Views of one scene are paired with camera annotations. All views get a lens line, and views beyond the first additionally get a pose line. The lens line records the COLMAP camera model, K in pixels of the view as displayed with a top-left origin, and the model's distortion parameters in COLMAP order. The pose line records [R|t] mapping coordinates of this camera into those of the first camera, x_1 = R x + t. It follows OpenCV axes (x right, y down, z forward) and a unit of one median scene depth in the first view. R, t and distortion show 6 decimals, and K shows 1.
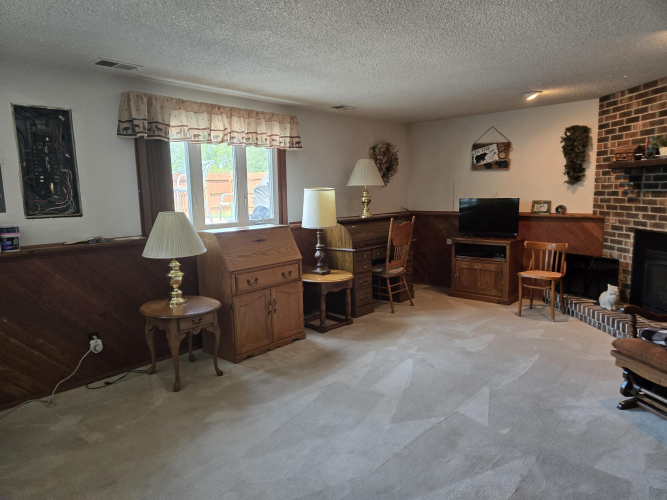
lens RADIAL K [[445.3, 0, 330.7], [0, 445.3, 261.5], [0, 0, 1]] dist [0.079671, -0.064083]
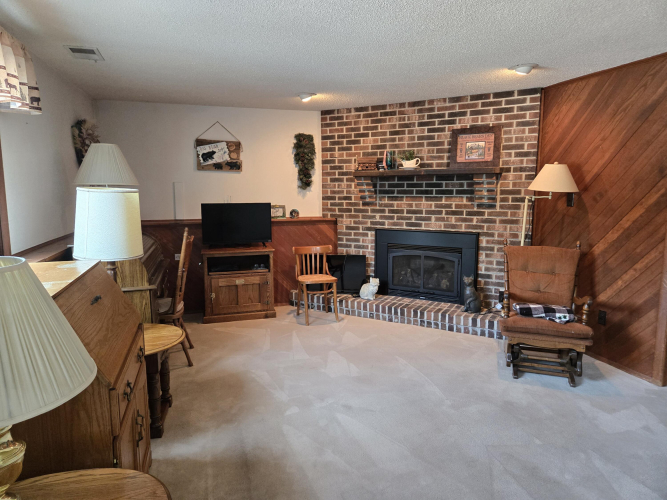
lens RADIAL K [[444.4, 0, 335.1], [0, 444.4, 251.2], [0, 0, 1]] dist [0.072297, -0.056274]
pose [[0.531478, -0.105477, 0.840479, -0.348439], [0.129054, 0.990717, 0.042724, -0.071461], [-0.837183, 0.085760, 0.540157, 0.447962]]
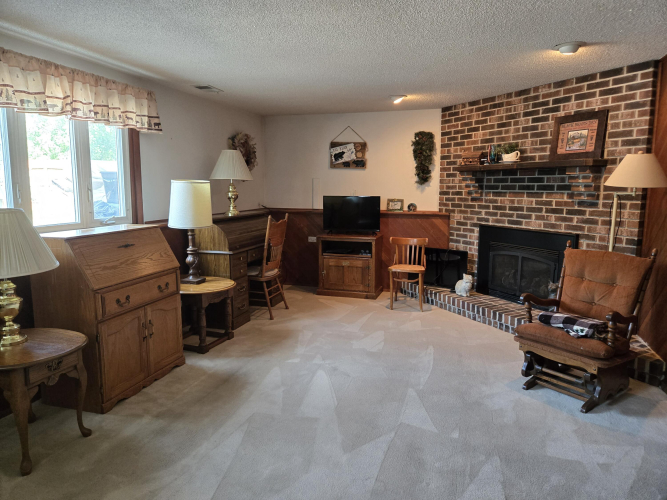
lens RADIAL K [[444.4, 0, 335.1], [0, 444.4, 251.2], [0, 0, 1]] dist [0.072297, -0.056274]
pose [[0.906099, -0.040414, 0.421131, -0.134930], [0.046961, 0.998883, -0.005181, -0.014438], [-0.420451, 0.024471, 0.906985, 0.124084]]
